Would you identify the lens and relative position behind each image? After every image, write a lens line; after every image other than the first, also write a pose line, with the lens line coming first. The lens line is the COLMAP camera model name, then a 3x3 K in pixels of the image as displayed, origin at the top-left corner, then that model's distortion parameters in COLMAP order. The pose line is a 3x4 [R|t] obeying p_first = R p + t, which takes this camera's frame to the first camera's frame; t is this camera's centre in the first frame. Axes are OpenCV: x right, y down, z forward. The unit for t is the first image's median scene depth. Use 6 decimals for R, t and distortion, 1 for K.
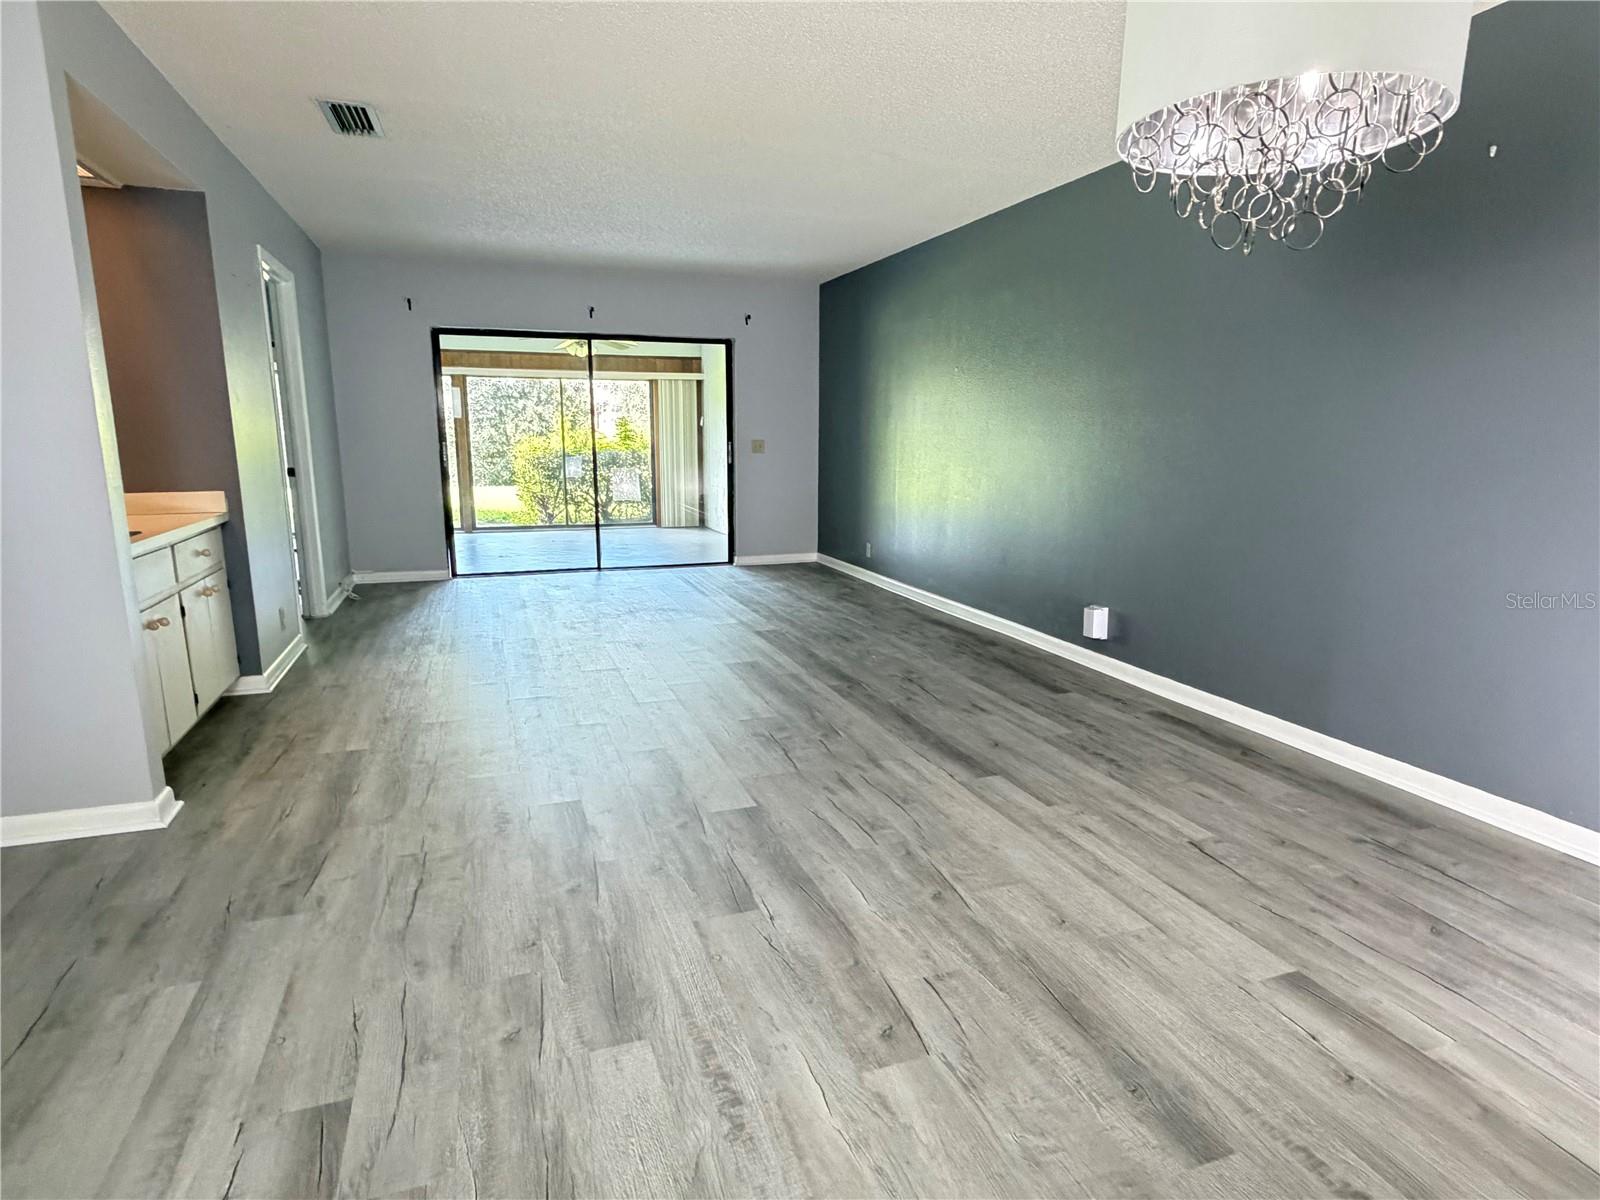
lens RADIAL K [[878.0, 0, 802.8], [0, 878.0, 601.2], [0, 0, 1]] dist [0.001589, 0.003194]
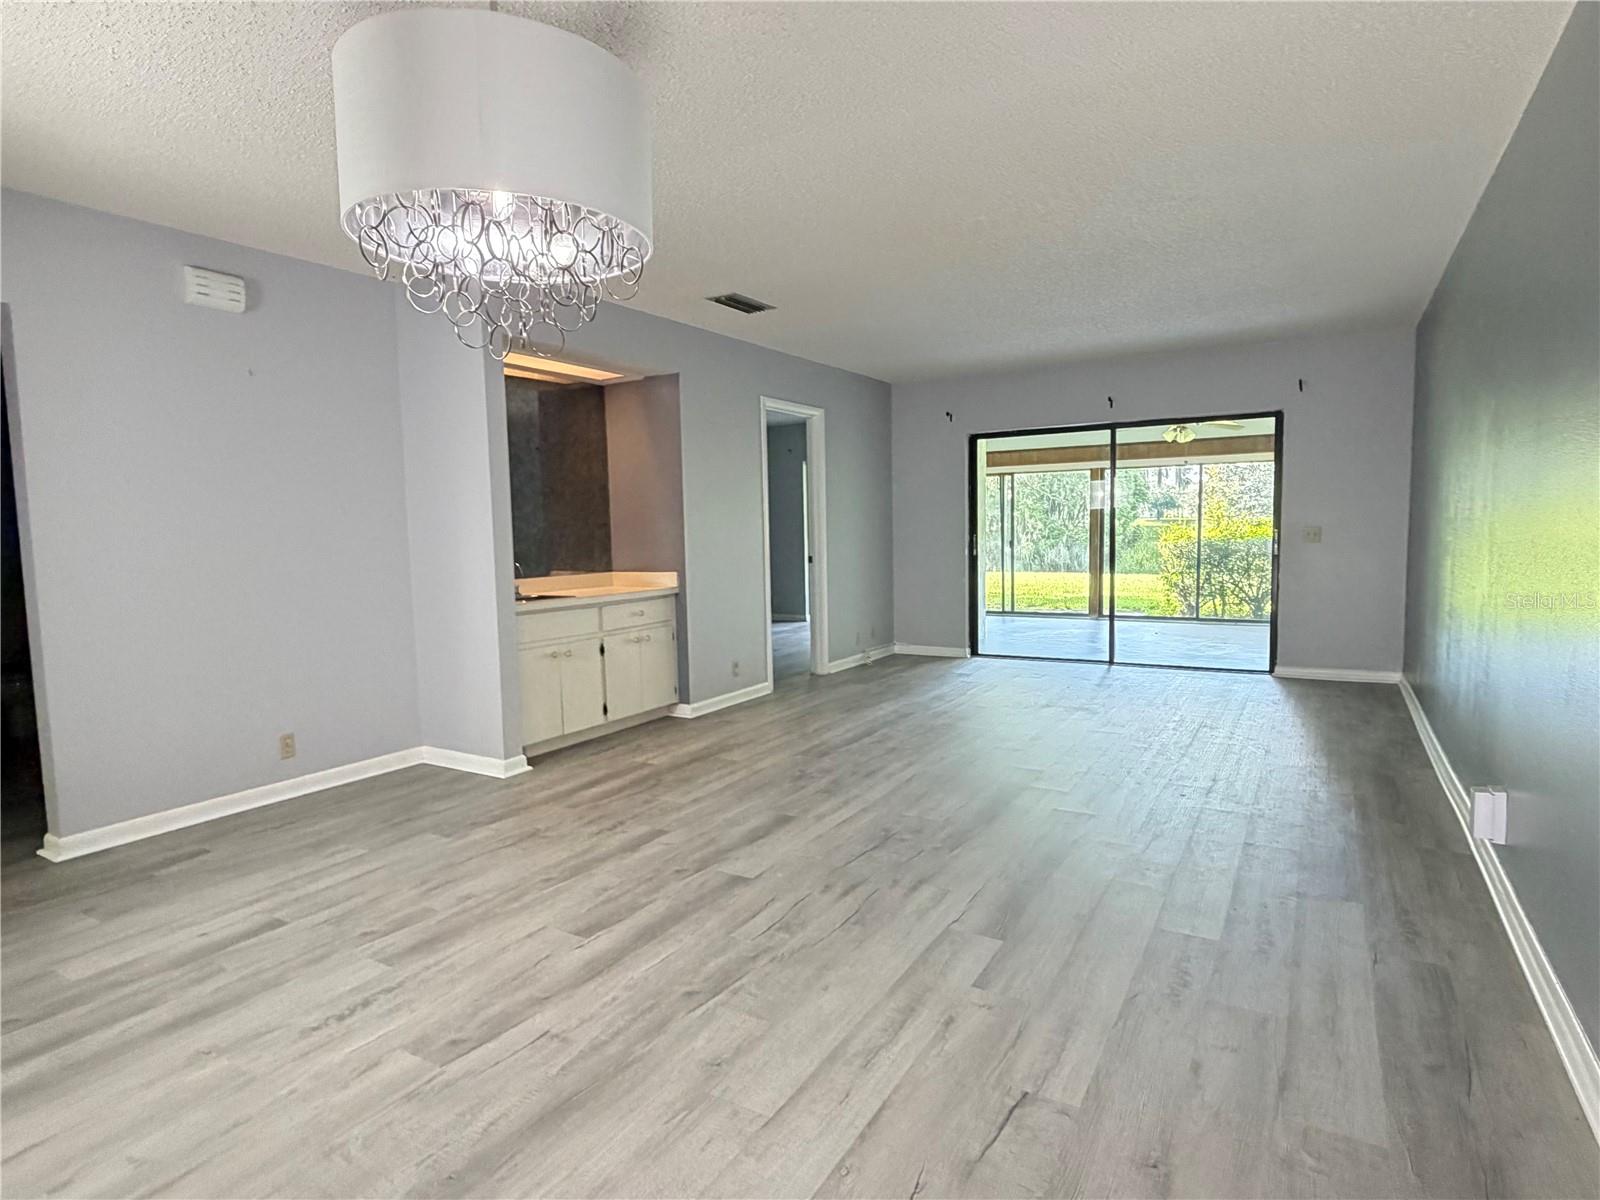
lens RADIAL K [[878.0, 0, 798.1], [0, 878.0, 607.4], [0, 0, 1]] dist [0.001589, 0.003194]
pose [[0.630564, 0.053937, -0.774261, 0.785674], [-0.124248, 0.991732, -0.032102, -0.062819], [0.766128, 0.116443, 0.632052, 0.337384]]
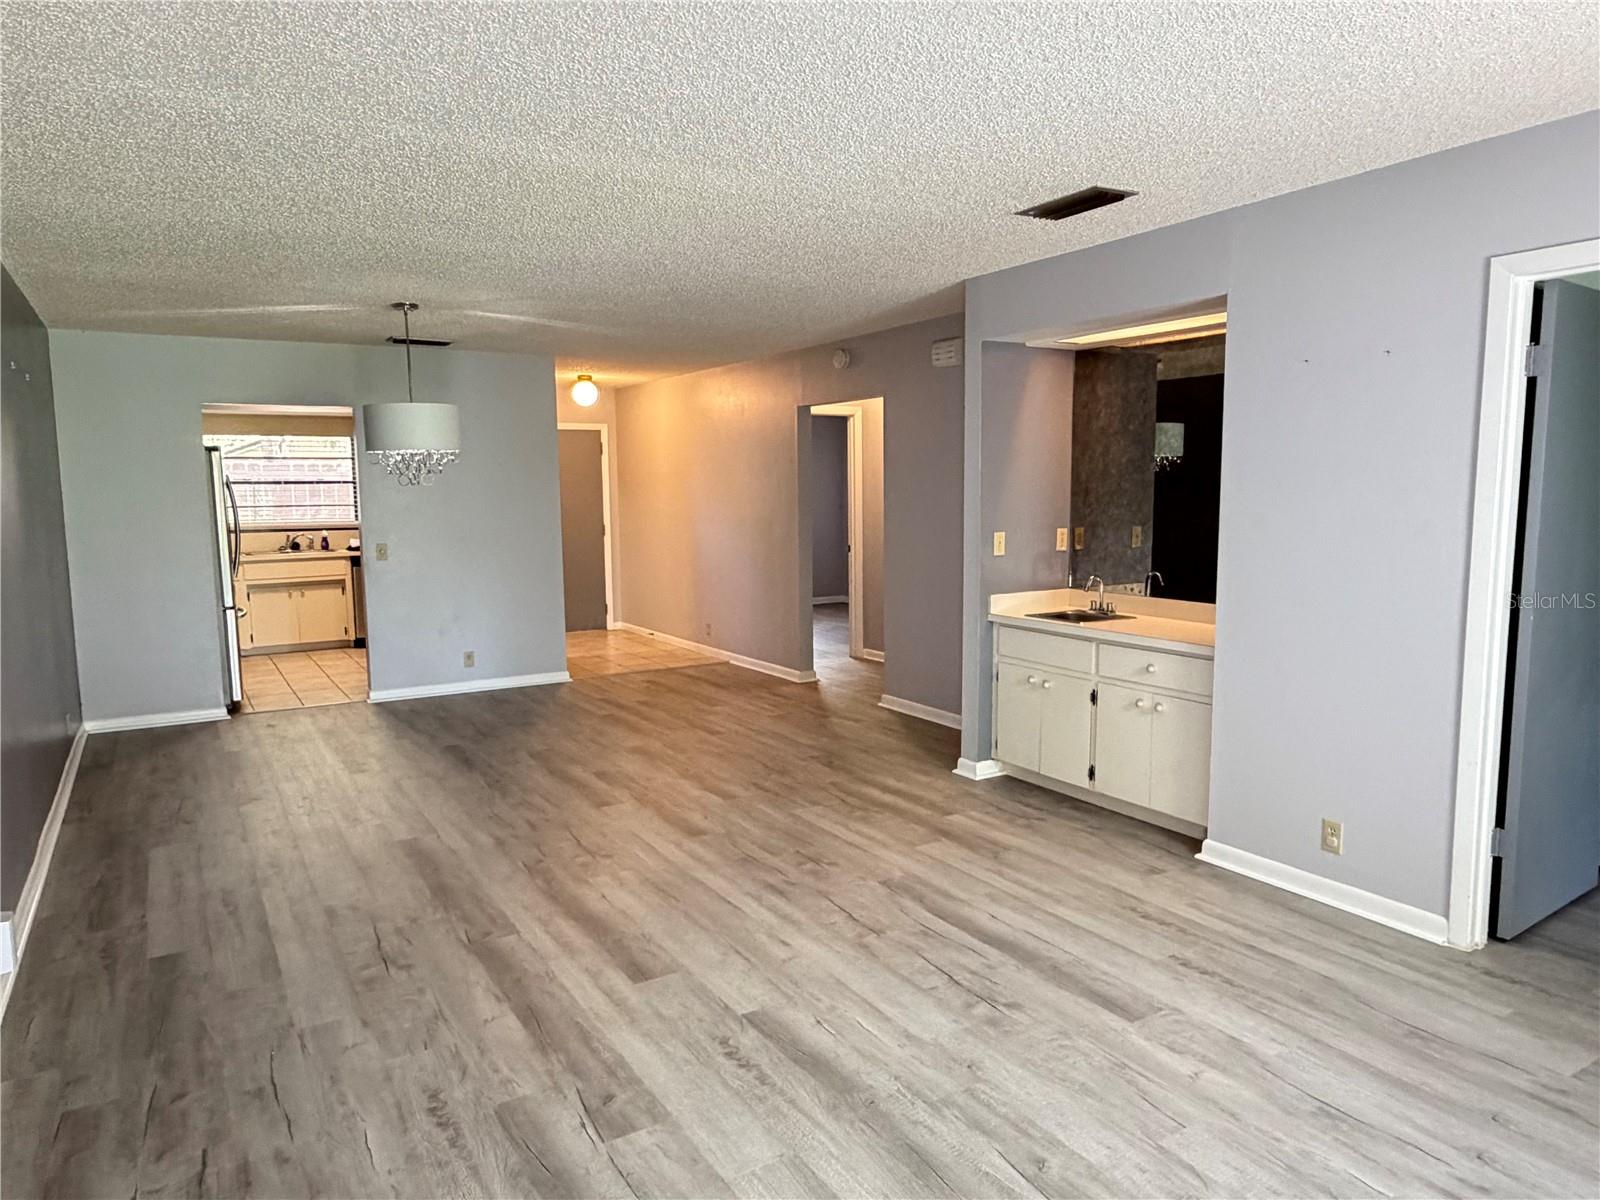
lens RADIAL K [[1058.8, 0, 793.0], [0, 1058.8, 604.2], [0, 0, 1]] dist [-0.004080, 0.002902]
pose [[-0.982633, 0.027200, -0.183555, -0.055353], [-0.028547, 0.955263, 0.294377, -0.599357], [0.183351, 0.294504, -0.937896, 2.580704]]
